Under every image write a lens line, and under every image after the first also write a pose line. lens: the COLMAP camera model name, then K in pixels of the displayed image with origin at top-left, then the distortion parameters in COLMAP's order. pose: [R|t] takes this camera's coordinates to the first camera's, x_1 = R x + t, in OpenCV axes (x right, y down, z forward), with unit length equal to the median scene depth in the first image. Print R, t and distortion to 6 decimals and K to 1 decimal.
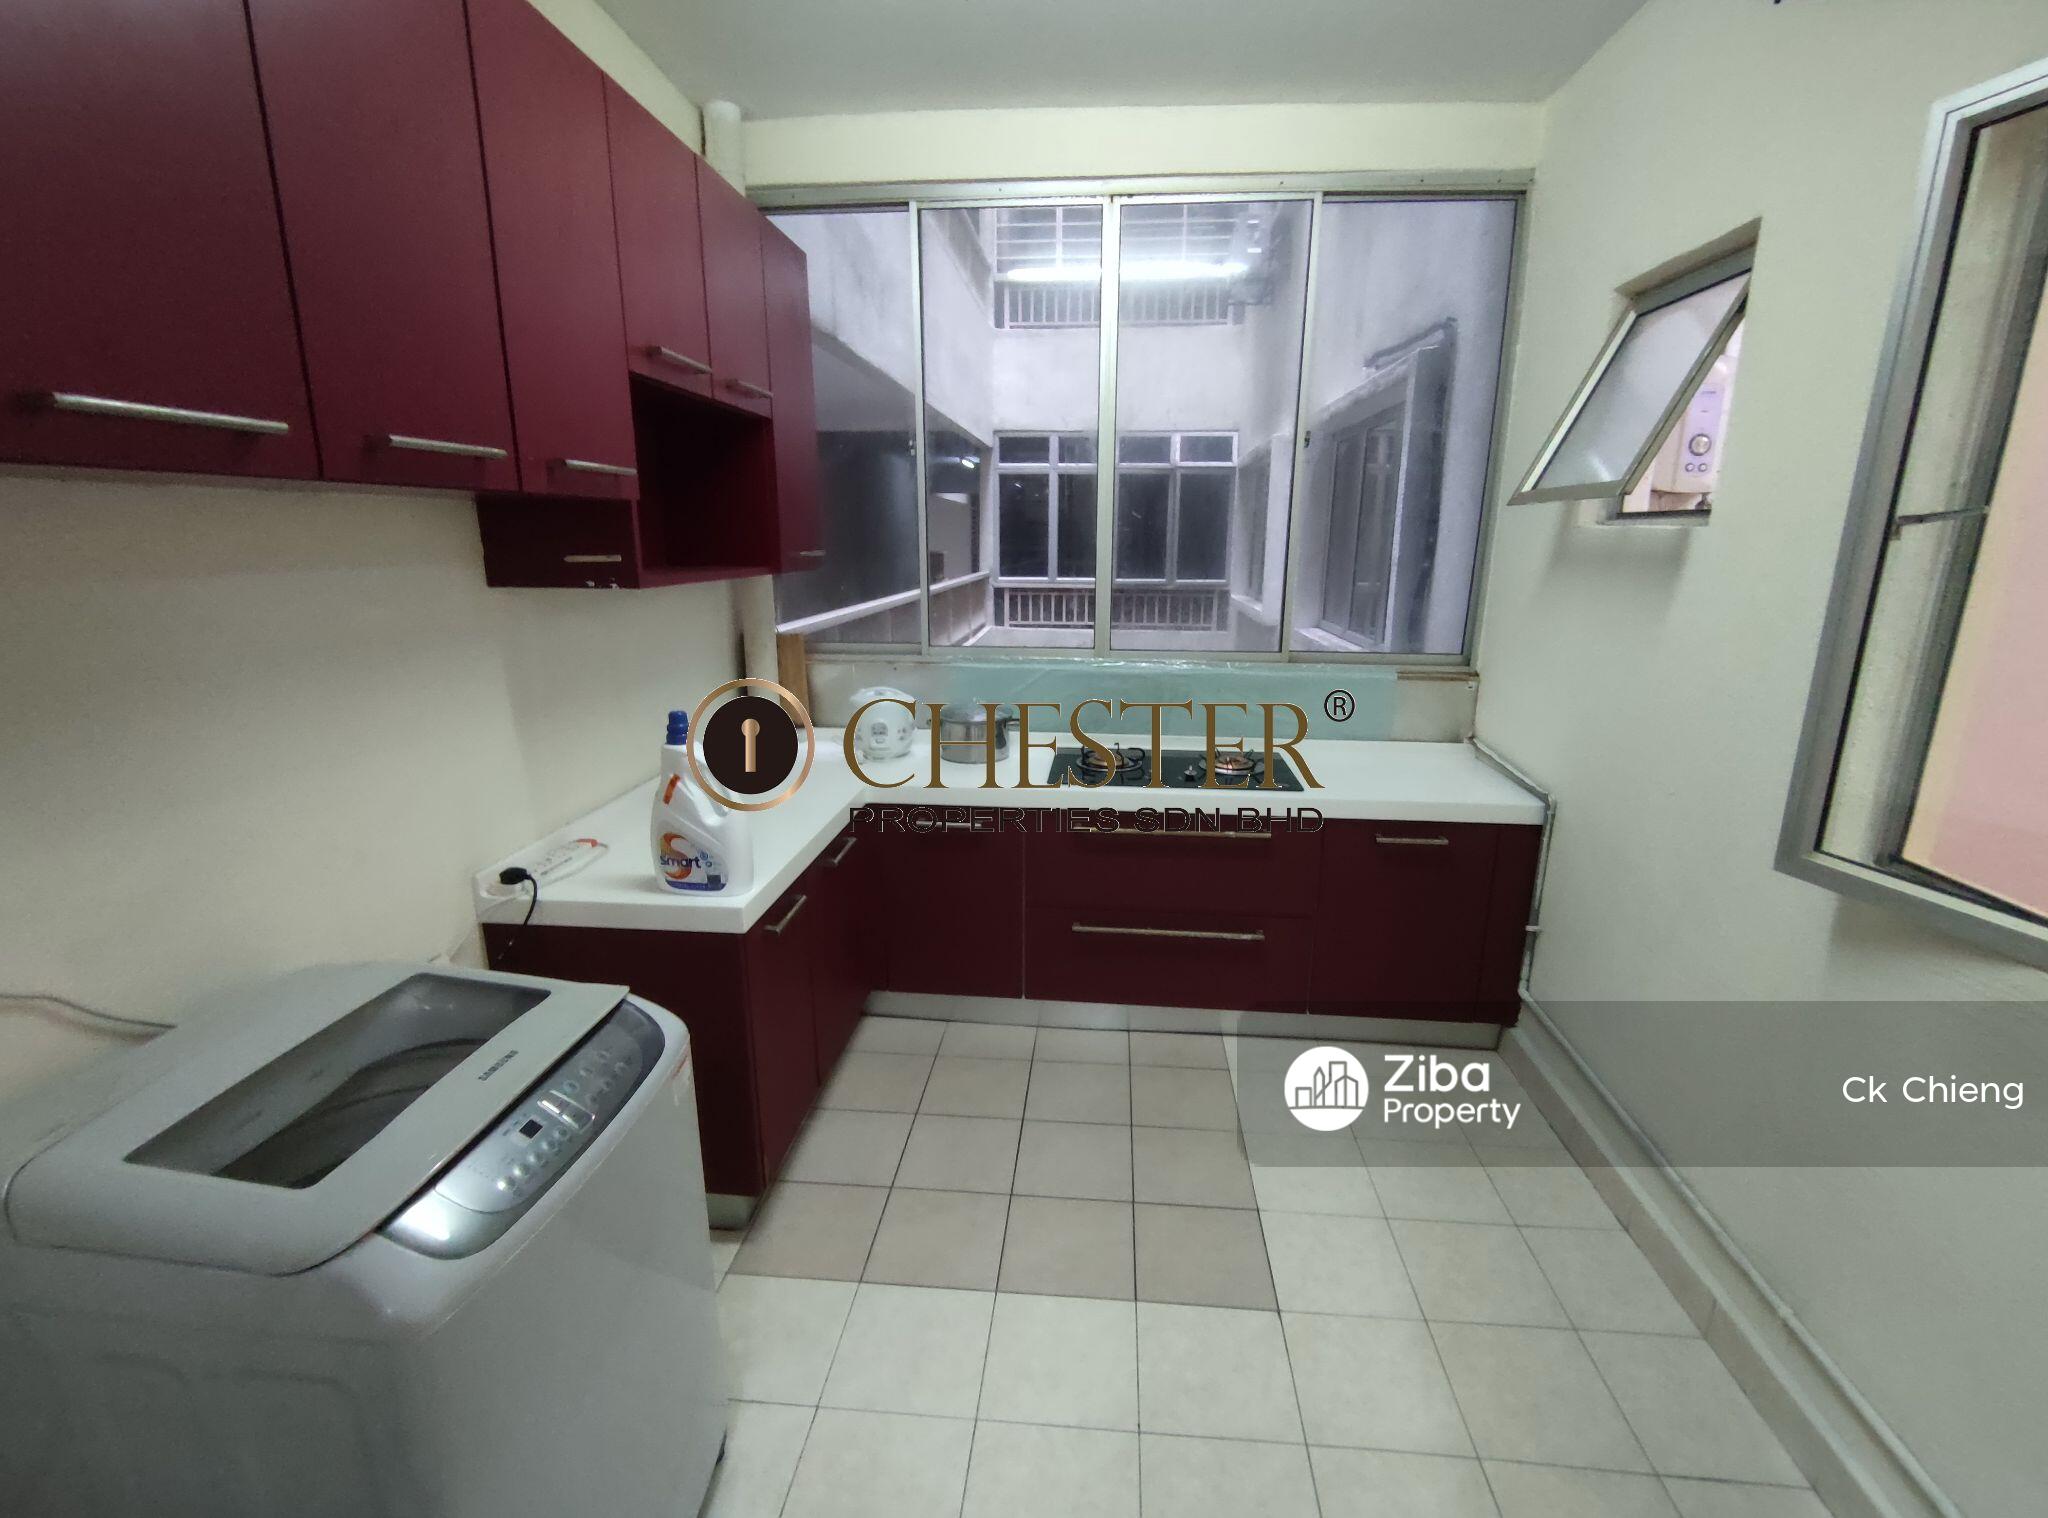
lens RADIAL K [[937.3, 0, 1030.5], [0, 937.3, 762.8], [0, 0, 1]] dist [0.010577, 0.000043]
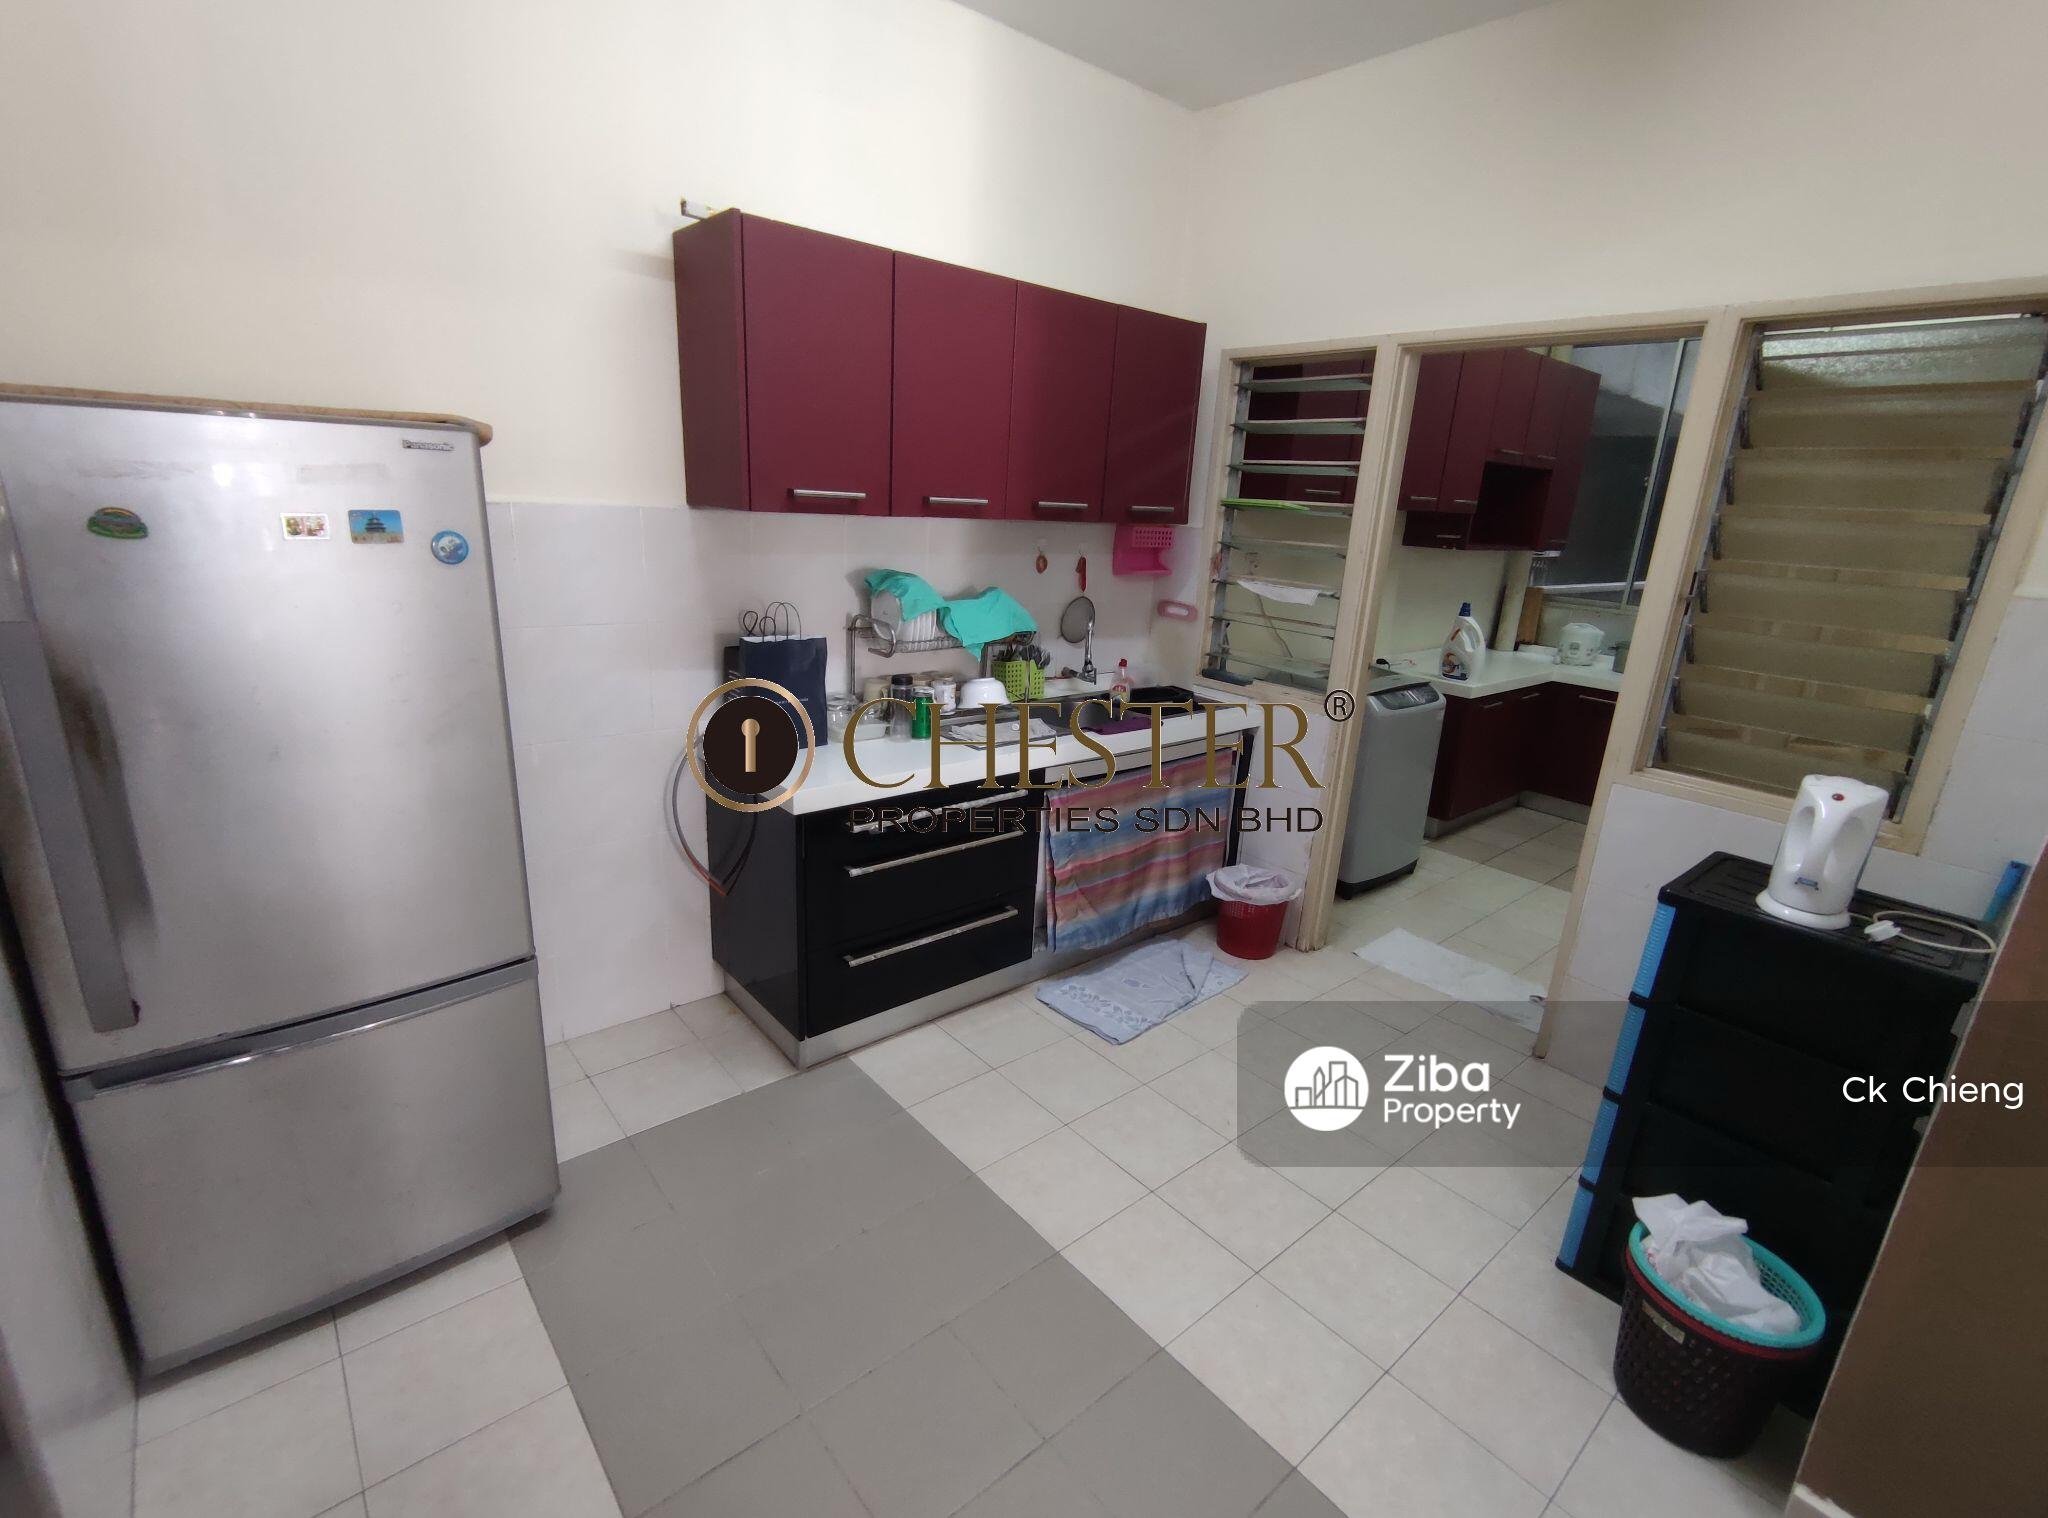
lens RADIAL K [[937.3, 0, 1027.4], [0, 937.3, 770.0], [0, 0, 1]] dist [0.010577, 0.000043]
pose [[0.711344, 0.235147, -0.662341, 0.504479], [-0.216803, 0.969830, 0.111469, 0.329301], [0.668570, 0.064305, 0.740864, -1.469811]]
